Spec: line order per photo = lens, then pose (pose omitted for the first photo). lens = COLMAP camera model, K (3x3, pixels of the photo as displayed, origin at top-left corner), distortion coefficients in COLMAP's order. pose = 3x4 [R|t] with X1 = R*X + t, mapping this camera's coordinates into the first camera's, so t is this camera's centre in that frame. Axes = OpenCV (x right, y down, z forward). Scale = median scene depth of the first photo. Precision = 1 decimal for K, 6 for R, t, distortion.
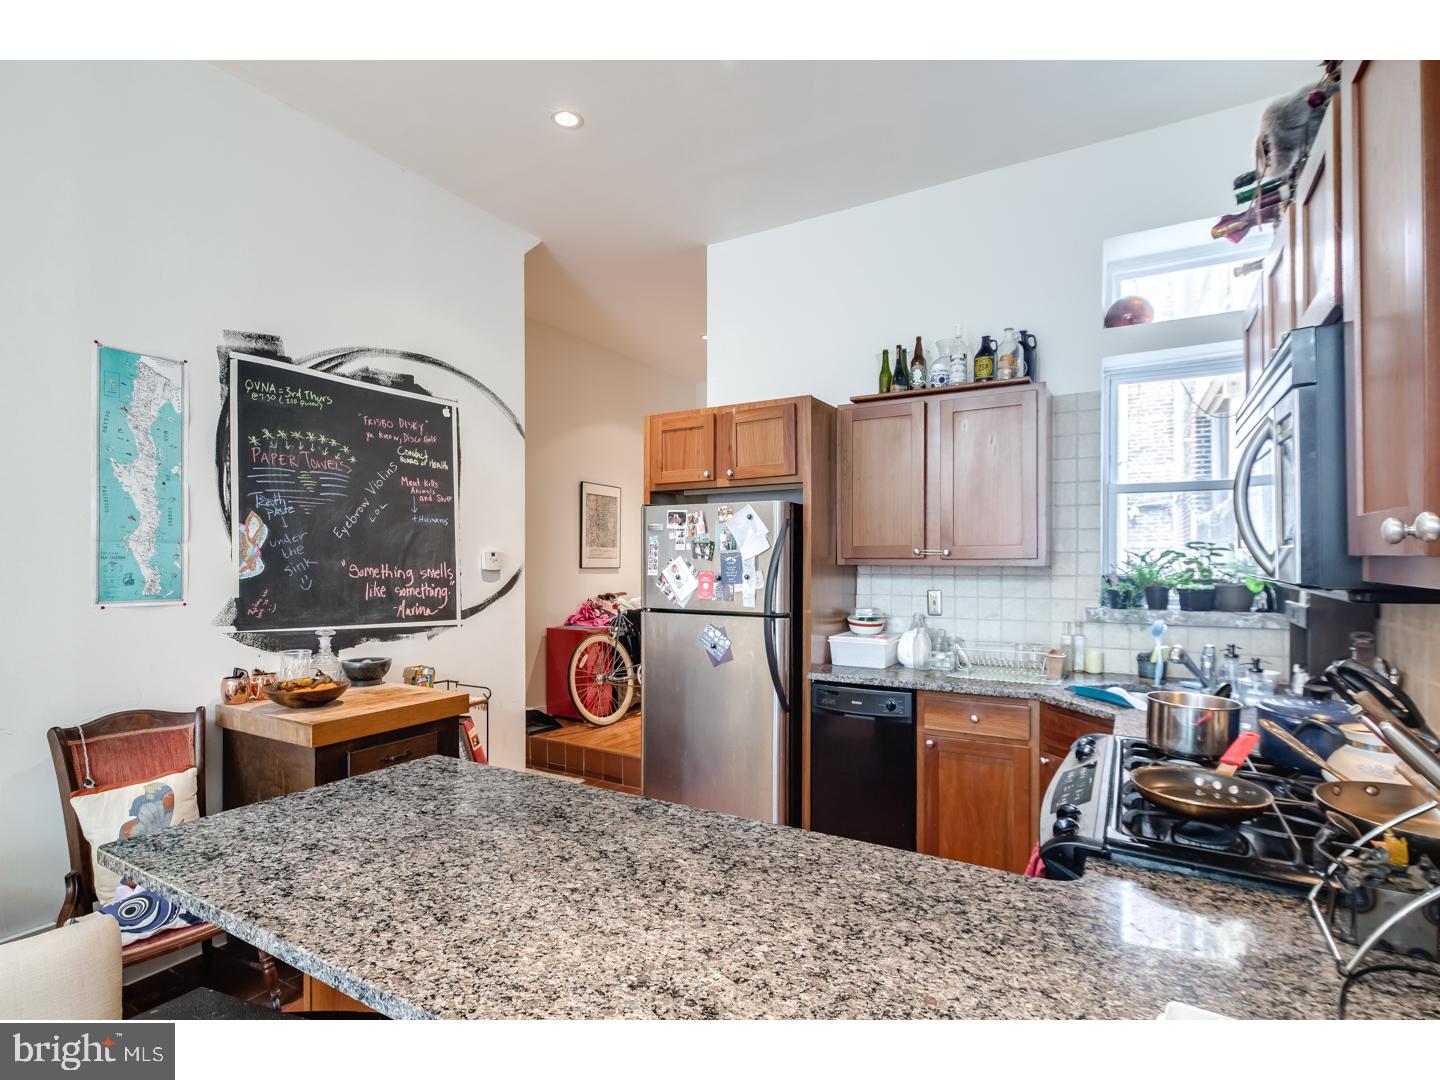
lens RADIAL K [[699.2, 0, 725.6], [0, 699.2, 562.6], [0, 0, 1]] dist [0.000579, -0.000462]
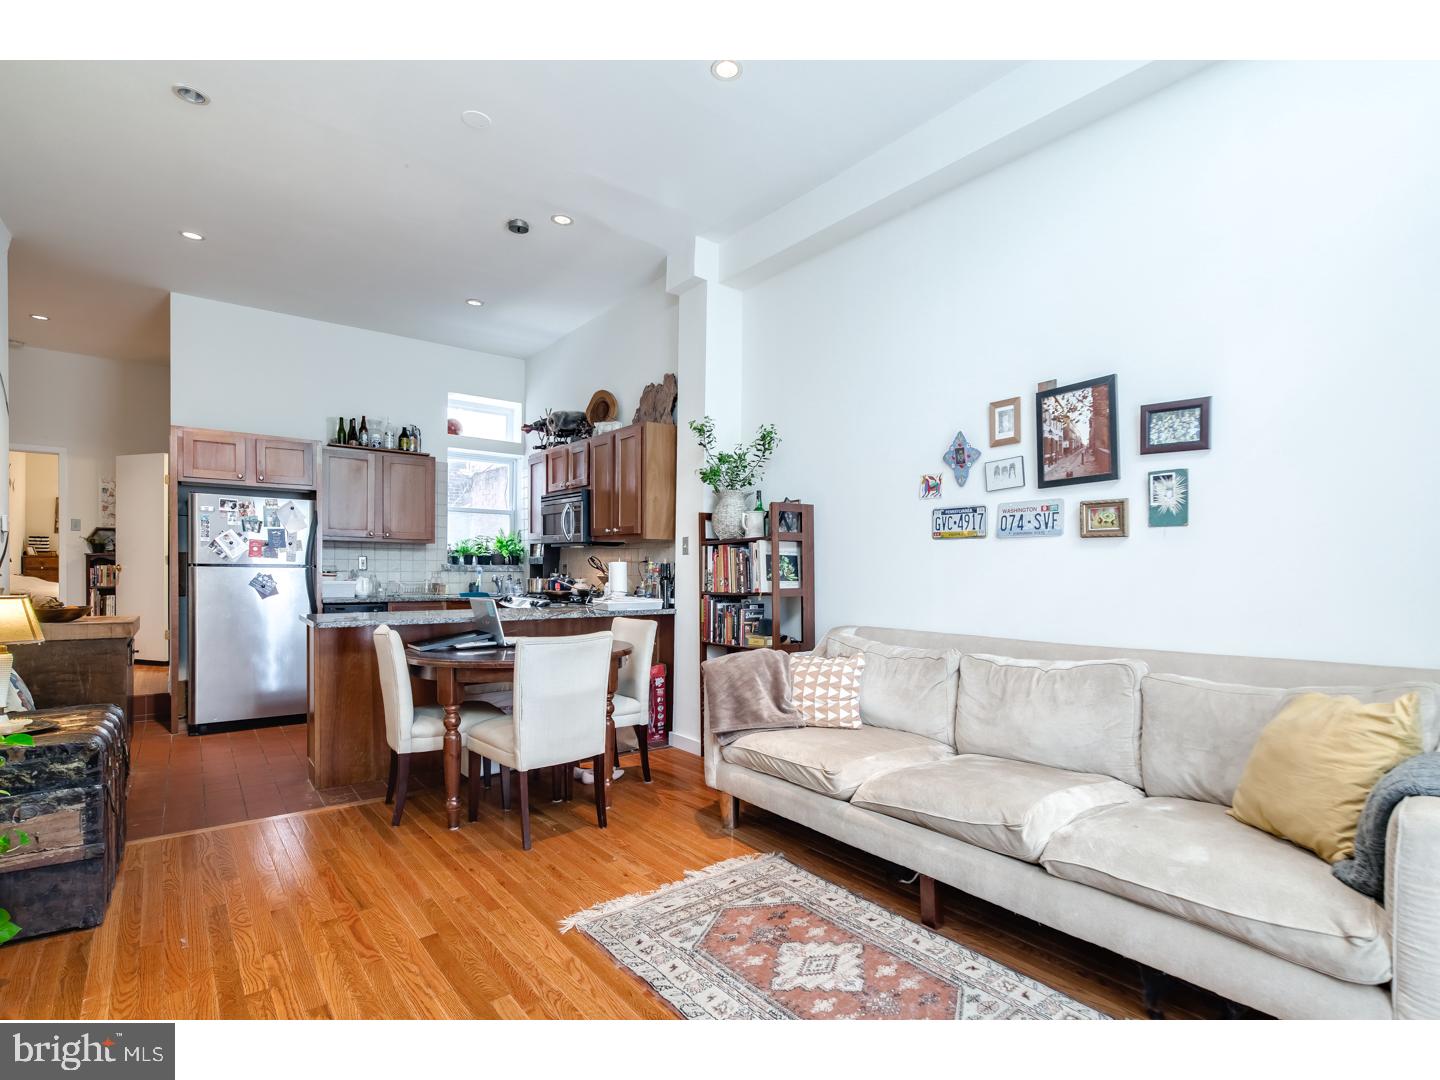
lens RADIAL K [[706.6, 0, 748.2], [0, 706.6, 579.5], [0, 0, 1]] dist [0.000151, -0.000174]
pose [[0.358066, -0.010073, 0.933642, -1.137721], [-0.007135, 0.999883, 0.013523, 0.074173], [-0.933669, -0.011503, 0.357952, -0.627422]]
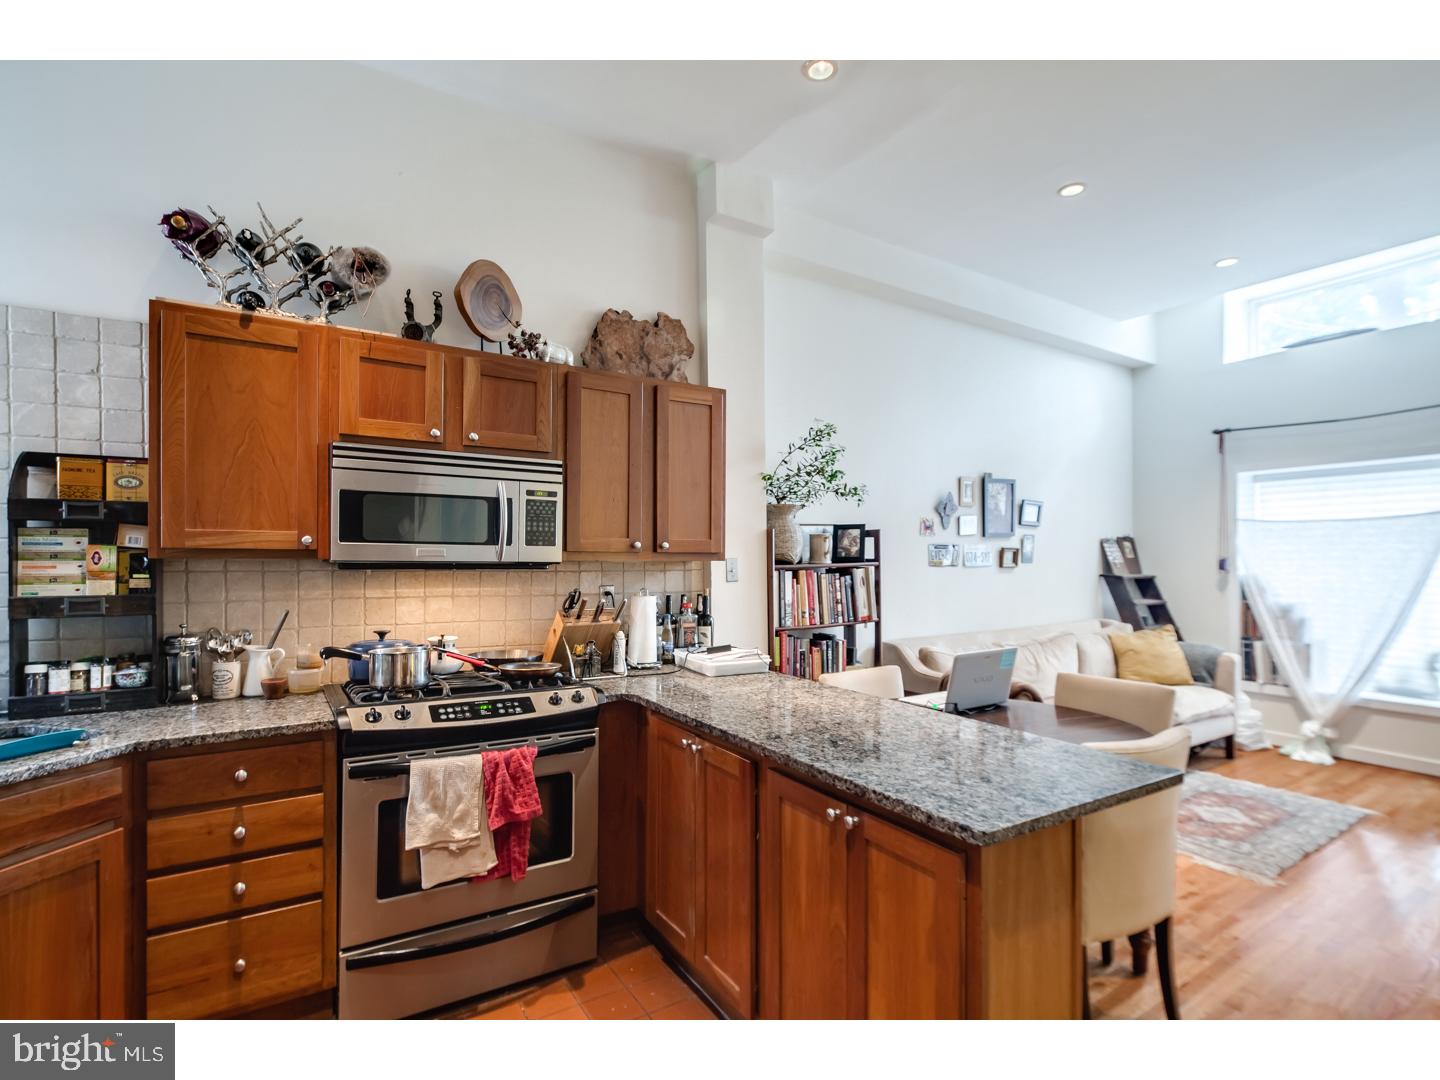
lens RADIAL K [[692.0, 0, 734.9], [0, 692.0, 558.2], [0, 0, 1]] dist [0.002476, -0.000737]
pose [[-0.887900, 0.001900, 0.460034, -0.297242], [0.001832, 0.999998, -0.000595, 0.006098], [-0.460034, 0.000315, -0.887901, 0.991014]]
